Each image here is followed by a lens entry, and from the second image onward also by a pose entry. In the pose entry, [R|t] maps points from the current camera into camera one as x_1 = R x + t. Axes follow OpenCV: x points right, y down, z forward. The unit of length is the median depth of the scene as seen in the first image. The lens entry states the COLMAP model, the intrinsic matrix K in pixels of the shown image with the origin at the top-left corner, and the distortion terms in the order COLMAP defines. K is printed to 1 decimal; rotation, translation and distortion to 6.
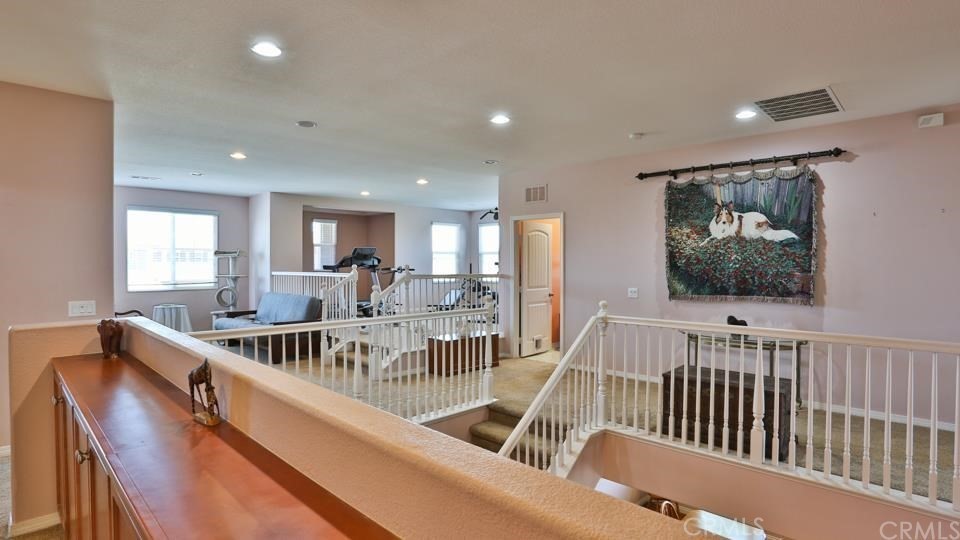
lens RADIAL K [[560.5, 0, 480.0], [0, 560.5, 270.0], [0, 0, 1]] dist [0.000870, 0.000166]
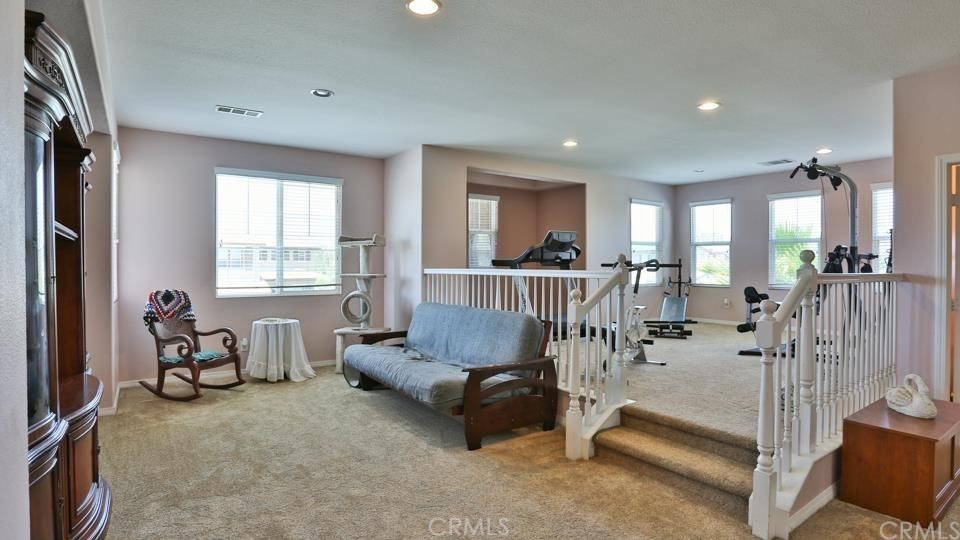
lens RADIAL K [[488.8, 0, 480.0], [0, 488.8, 270.0], [0, 0, 1]] dist [-0.102467, 0.000026]
pose [[0.995087, 0.002473, -0.098978, -0.249816], [-0.002431, 0.999997, 0.000545, 0.003800], [0.098979, -0.000302, 0.995090, 0.448772]]
